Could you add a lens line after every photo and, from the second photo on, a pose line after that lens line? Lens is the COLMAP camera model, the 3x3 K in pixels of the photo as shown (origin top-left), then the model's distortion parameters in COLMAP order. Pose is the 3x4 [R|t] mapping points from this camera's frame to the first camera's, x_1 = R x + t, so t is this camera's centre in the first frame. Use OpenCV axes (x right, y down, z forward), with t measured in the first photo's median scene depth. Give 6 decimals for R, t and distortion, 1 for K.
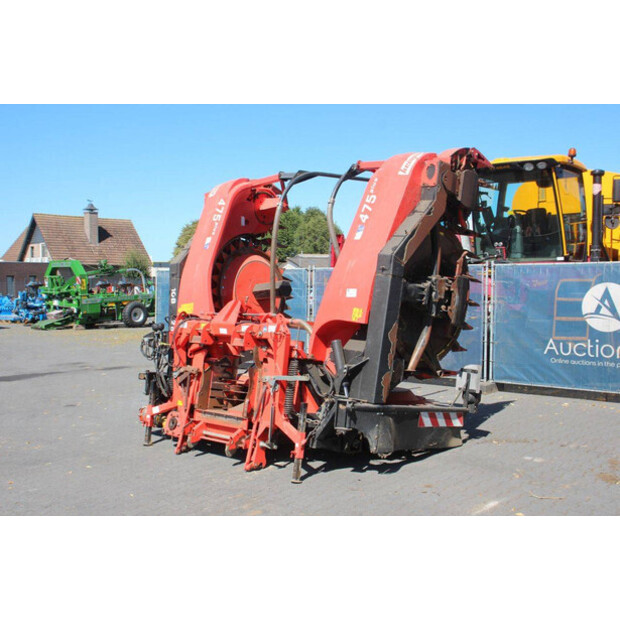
lens RADIAL K [[733.9, 0, 310.0], [0, 733.9, 310.0], [0, 0, 1]] dist [0.002596, 0.046358]
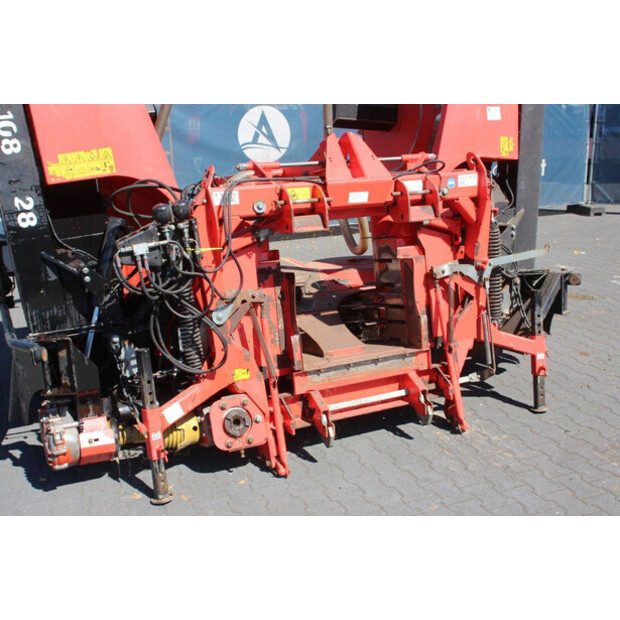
lens RADIAL K [[733.9, 0, 310.0], [0, 733.9, 310.0], [0, 0, 1]] dist [0.002596, 0.046358]
pose [[0.369935, -0.245294, 0.896091, -0.551096], [0.045269, 0.968130, 0.246325, -0.019523], [-0.927954, -0.050559, 0.369249, 0.795090]]
